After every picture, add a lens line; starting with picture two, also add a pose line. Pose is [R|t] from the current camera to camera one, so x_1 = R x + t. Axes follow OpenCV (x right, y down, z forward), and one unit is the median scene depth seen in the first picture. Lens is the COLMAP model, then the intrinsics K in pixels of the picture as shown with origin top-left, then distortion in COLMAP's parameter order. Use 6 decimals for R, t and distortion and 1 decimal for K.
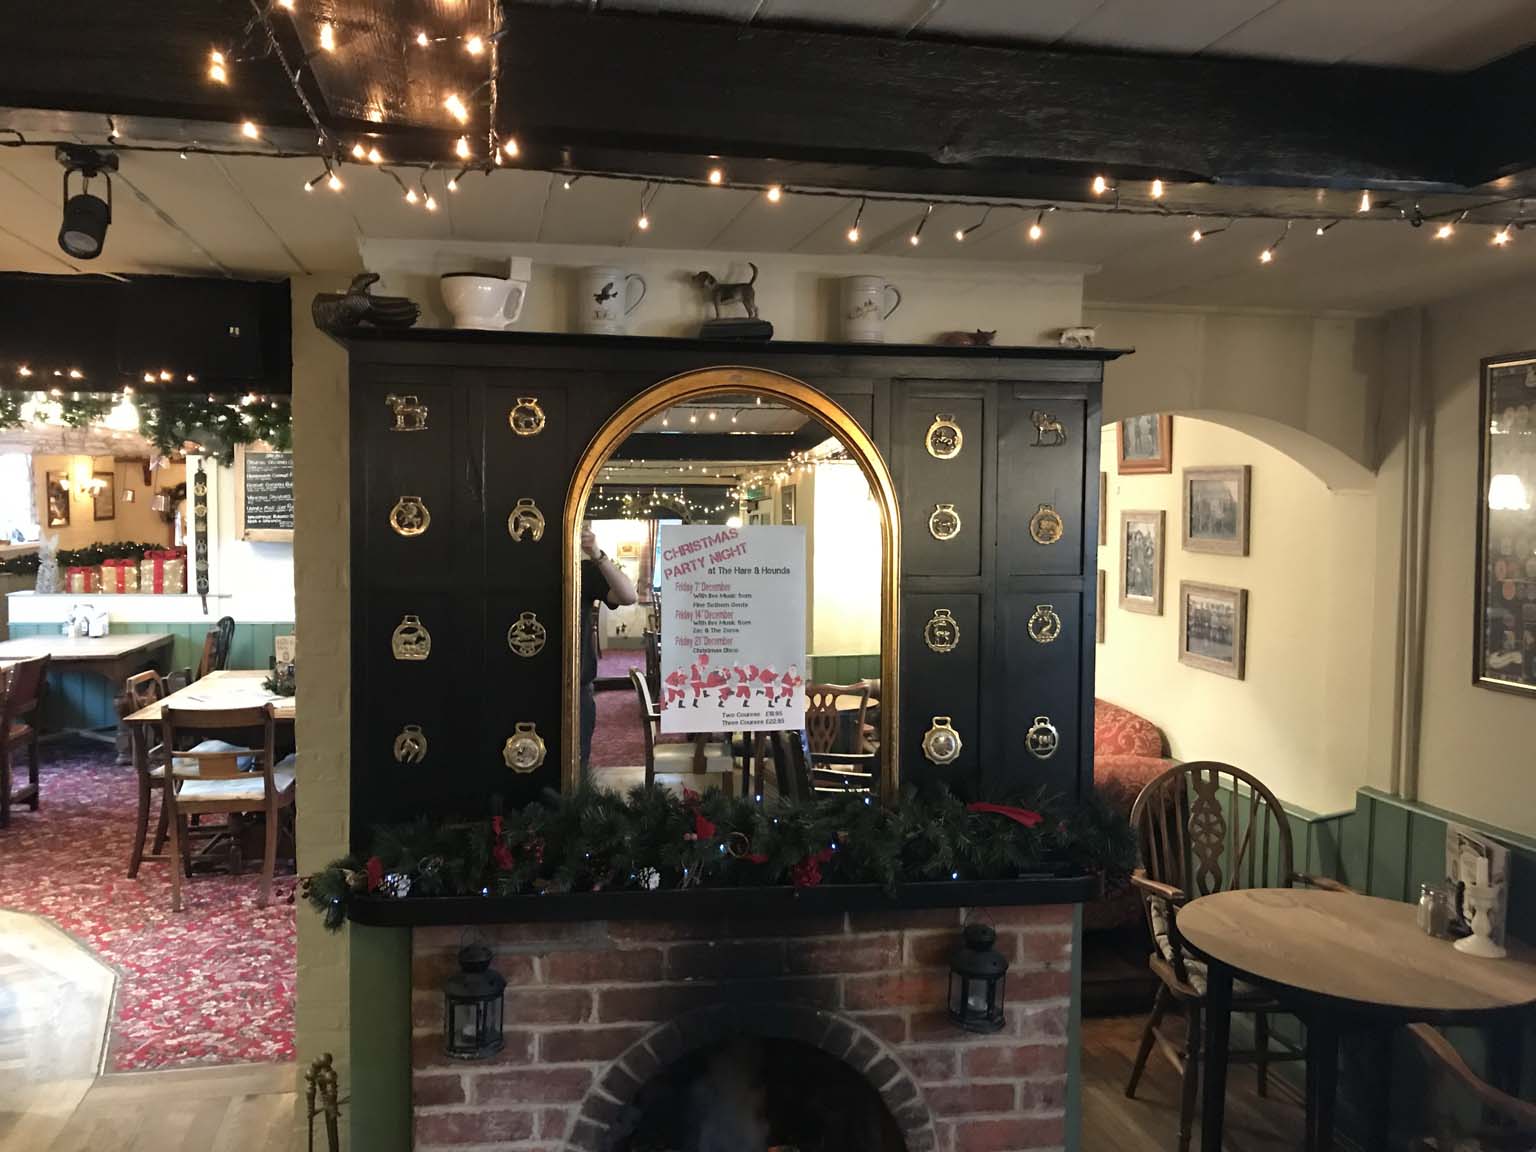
lens RADIAL K [[1294.9, 0, 761.1], [0, 1294.9, 580.6], [0, 0, 1]] dist [-0.073200, 0.151563]
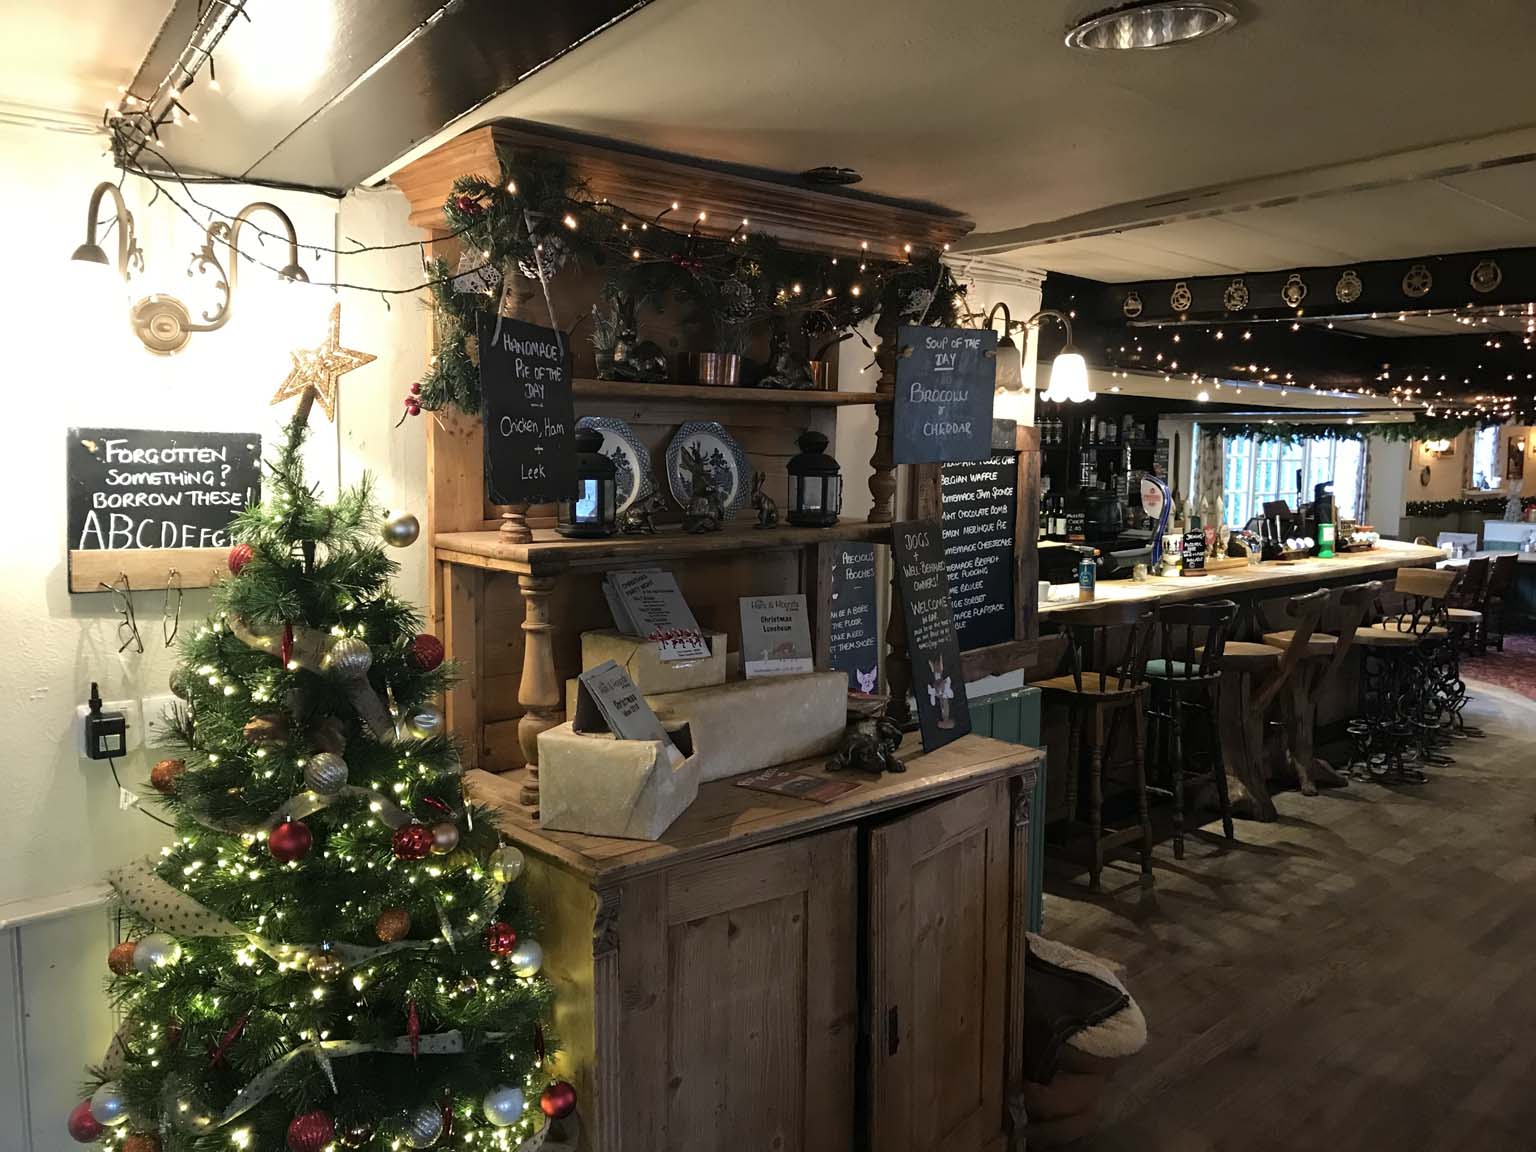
lens RADIAL K [[1268.6, 0, 758.4], [0, 1268.6, 568.8], [0, 0, 1]] dist [0.010207, -0.004010]
pose [[0.524808, 0.071410, -0.848220, 0.218470], [-0.053719, 0.997267, 0.050721, 0.035329], [0.849524, 0.018947, 0.527210, -0.474596]]
